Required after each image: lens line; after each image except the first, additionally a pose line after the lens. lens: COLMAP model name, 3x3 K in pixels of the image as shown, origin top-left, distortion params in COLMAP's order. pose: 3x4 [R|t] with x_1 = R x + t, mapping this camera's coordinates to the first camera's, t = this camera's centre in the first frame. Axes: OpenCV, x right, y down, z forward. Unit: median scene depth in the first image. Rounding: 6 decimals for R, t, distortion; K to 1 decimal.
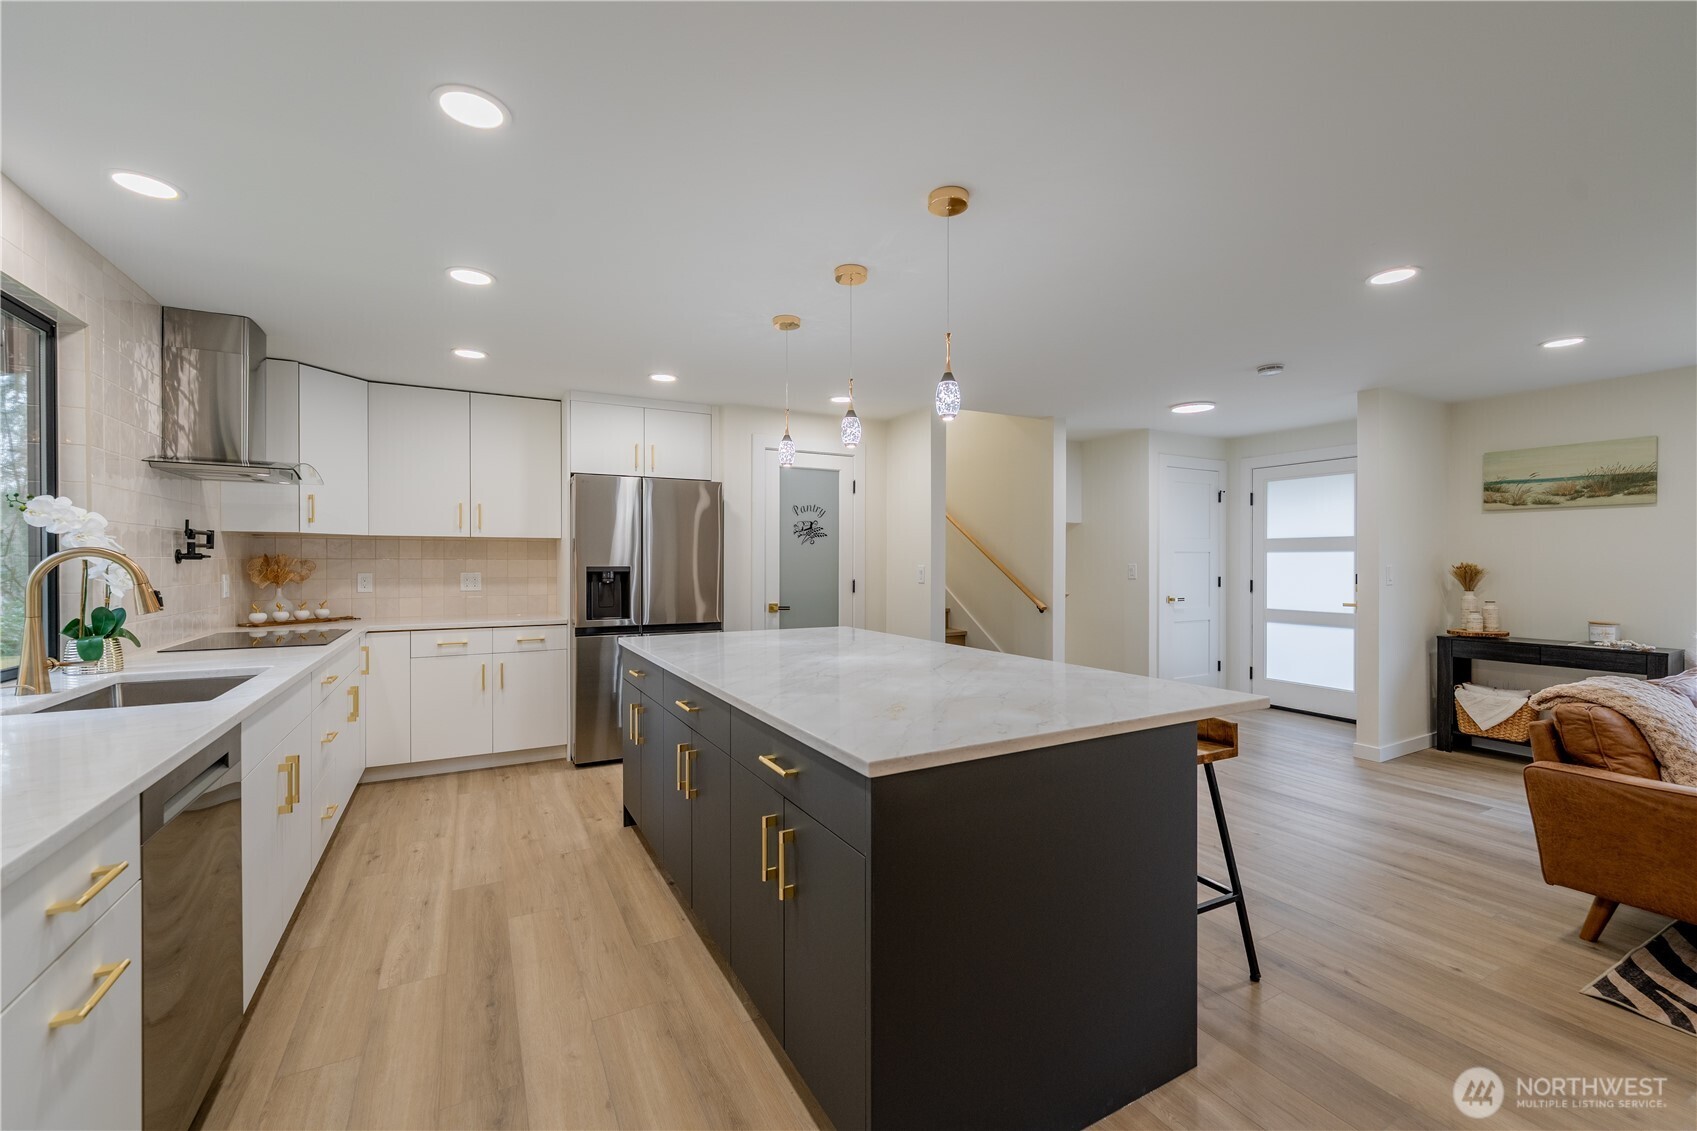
lens RADIAL K [[694.5, 0, 848.5], [0, 694.5, 565.5], [0, 0, 1]] dist [-0.000493, -0.000178]
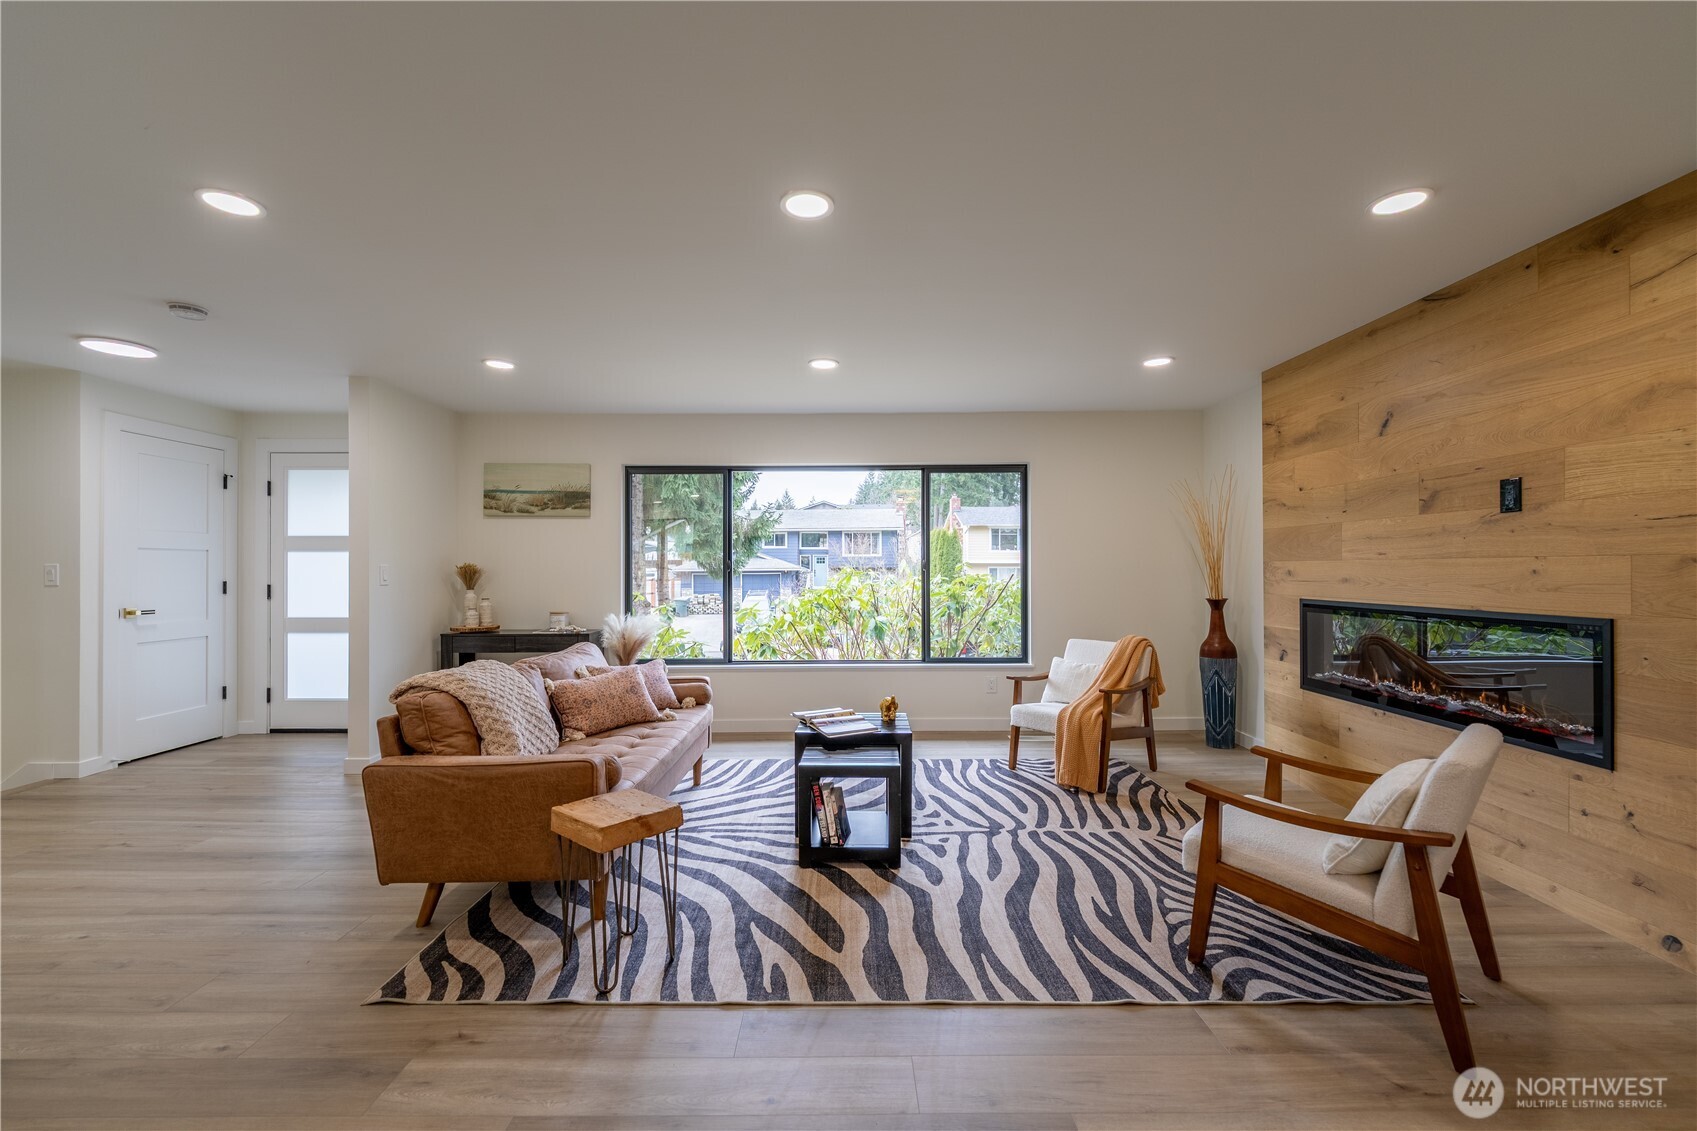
lens RADIAL K [[688.0, 0, 839.7], [0, 688.0, 564.0], [0, 0, 1]] dist [-0.001124, -0.000013]
pose [[0.480448, 0.007233, 0.876993, 0.277288], [0.006626, 0.999908, -0.011877, 0.016174], [-0.876998, 0.011518, 0.480356, -0.013284]]
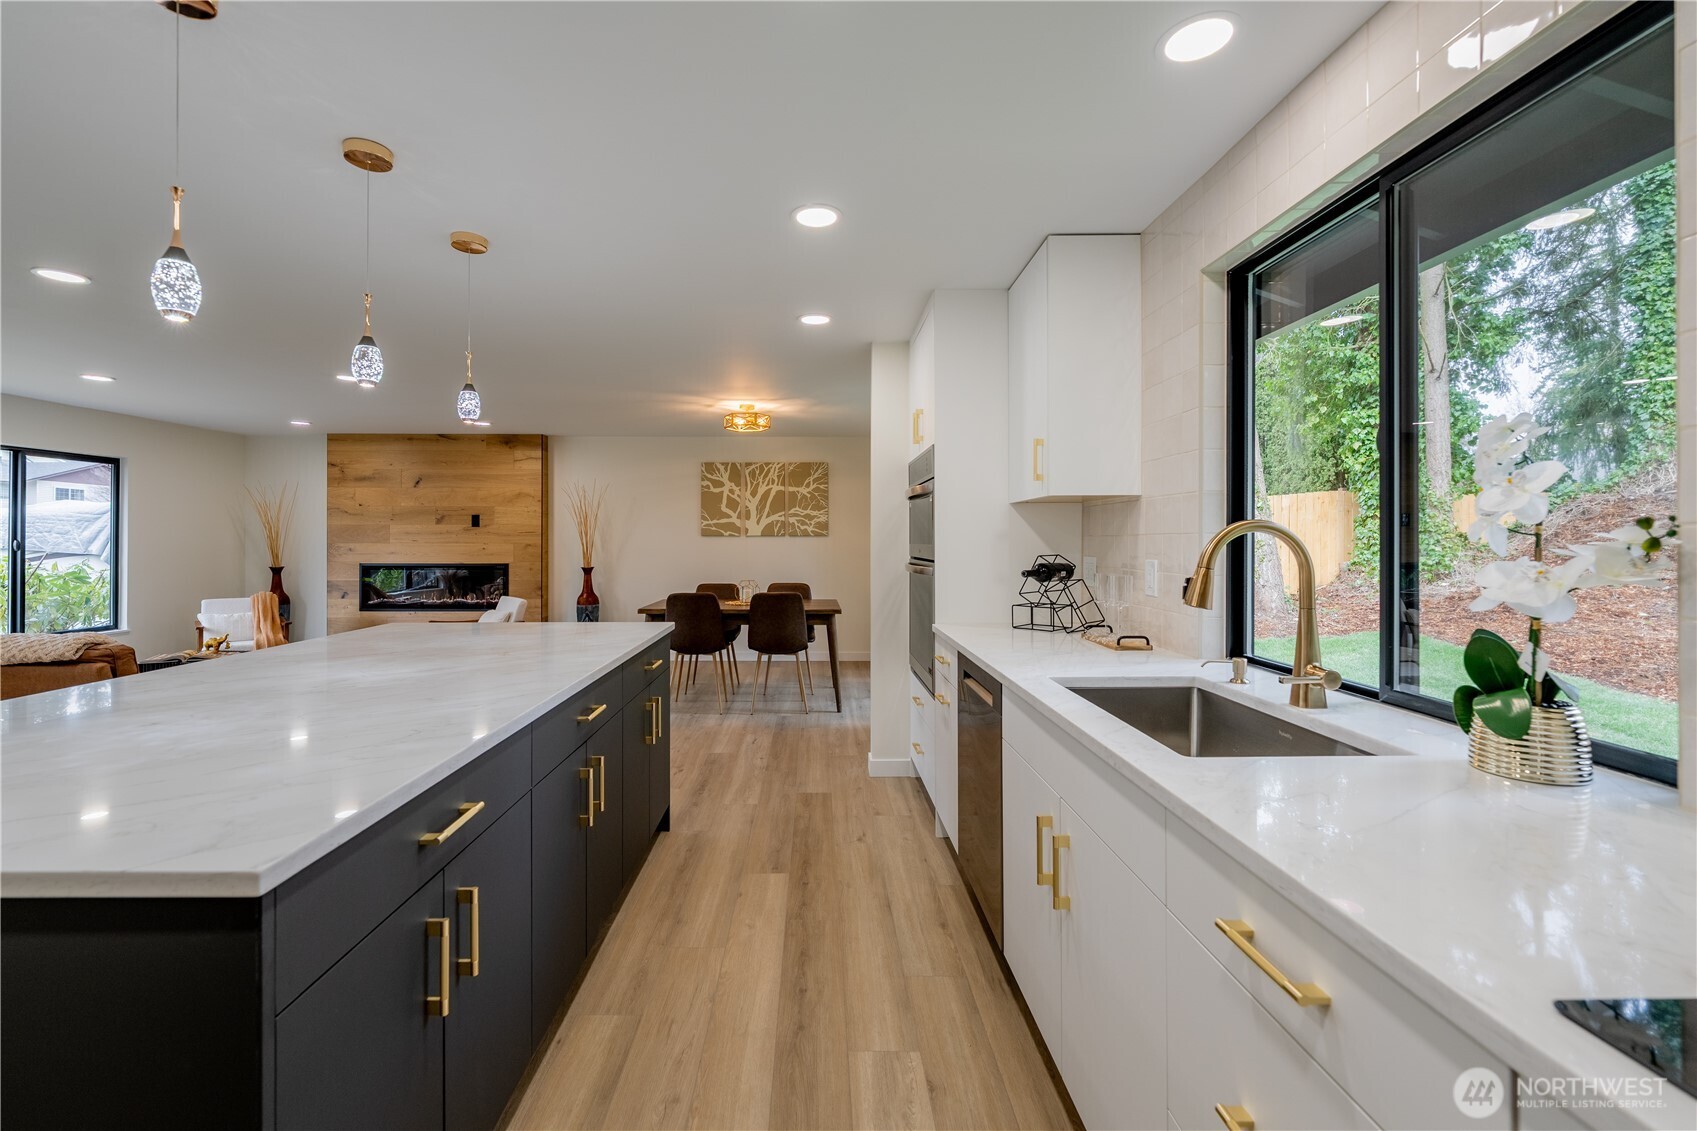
lens RADIAL K [[704.8, 0, 808.2], [0, 704.8, 538.2], [0, 0, 1]] dist [-0.000737, -0.000054]
pose [[-0.873481, 0.004311, 0.486839, -0.504882], [0.005037, 0.999987, 0.000183, -0.003238], [-0.486832, 0.002612, -0.873491, 0.932322]]
